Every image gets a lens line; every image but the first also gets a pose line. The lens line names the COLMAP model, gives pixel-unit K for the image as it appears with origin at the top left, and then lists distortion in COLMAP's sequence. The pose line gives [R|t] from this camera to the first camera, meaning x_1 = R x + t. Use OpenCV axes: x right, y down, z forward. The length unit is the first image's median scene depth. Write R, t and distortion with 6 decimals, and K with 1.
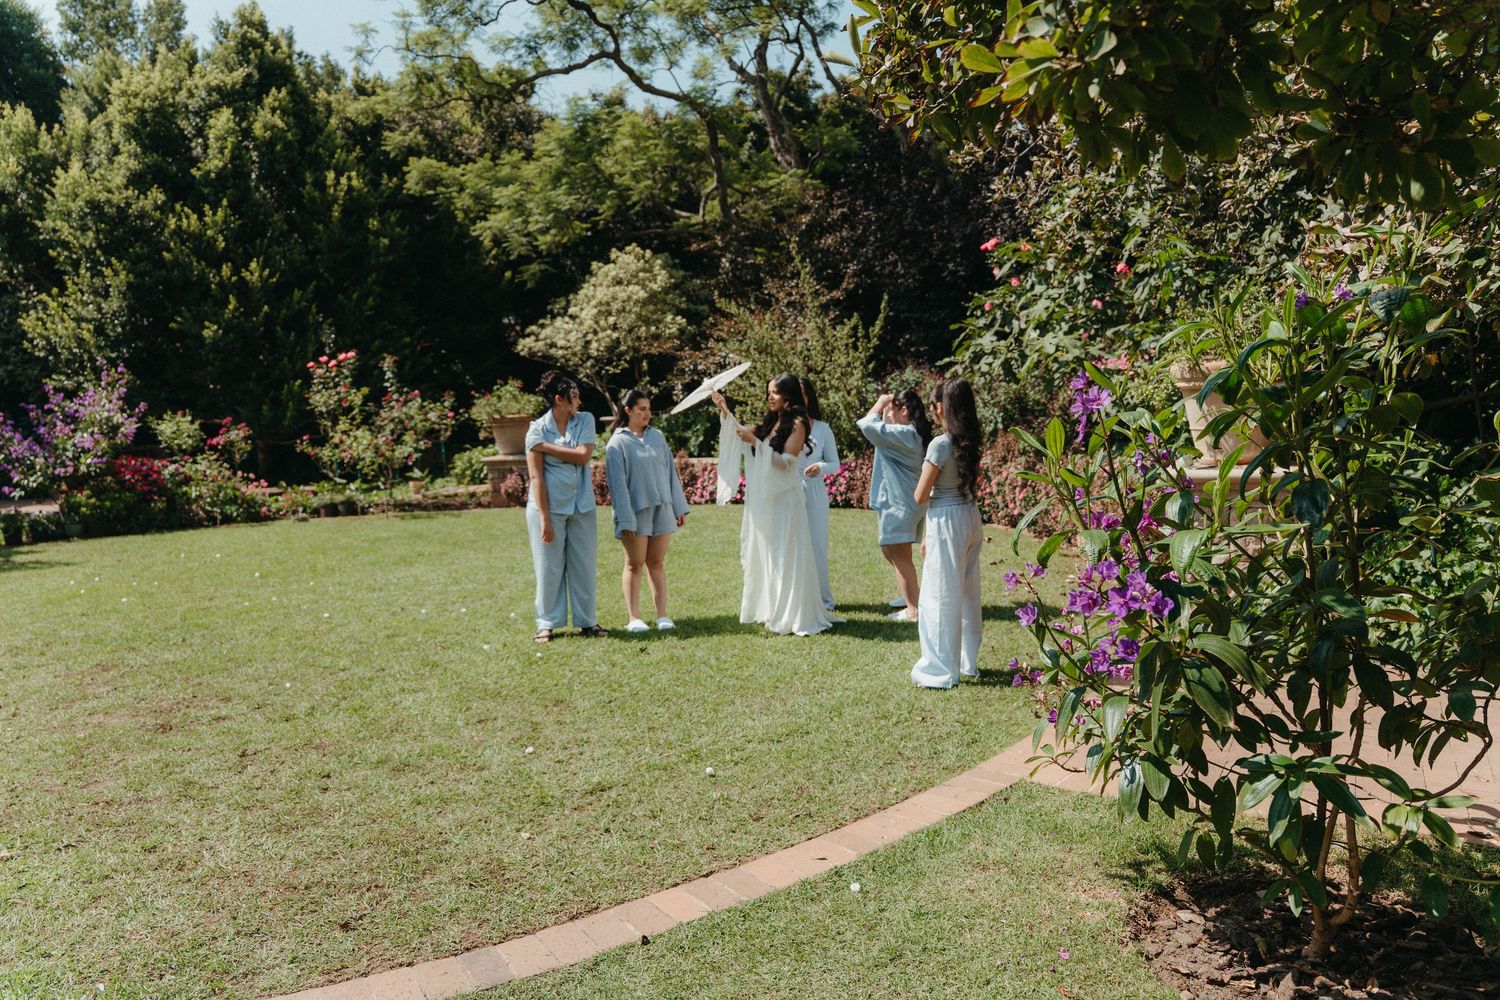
lens RADIAL K [[1016.5, 0, 755.0], [0, 1016.5, 504.9], [0, 0, 1]] dist [0.003219, 0.000500]
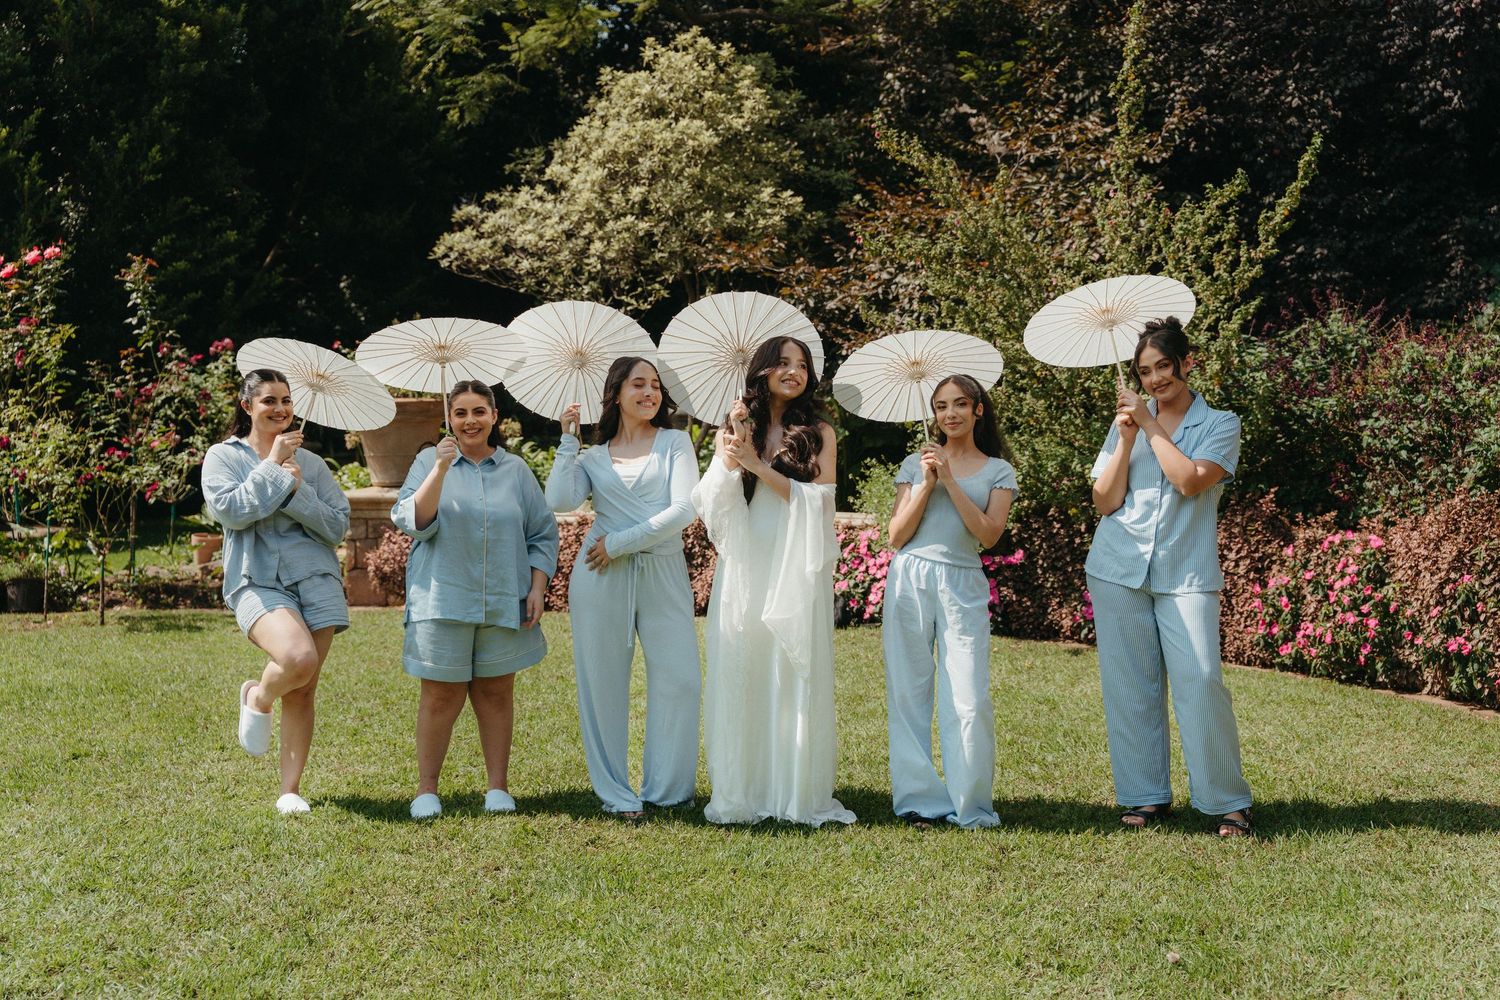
lens RADIAL K [[1813.1, 0, 747.5], [0, 1813.1, 499.3], [0, 0, 1]] dist [0.021708, 0.000000]
pose [[0.994726, 0.036574, -0.095827, -0.010684], [-0.040183, 0.998543, -0.036005, -0.019542], [0.094371, 0.039666, 0.994747, 0.207800]]
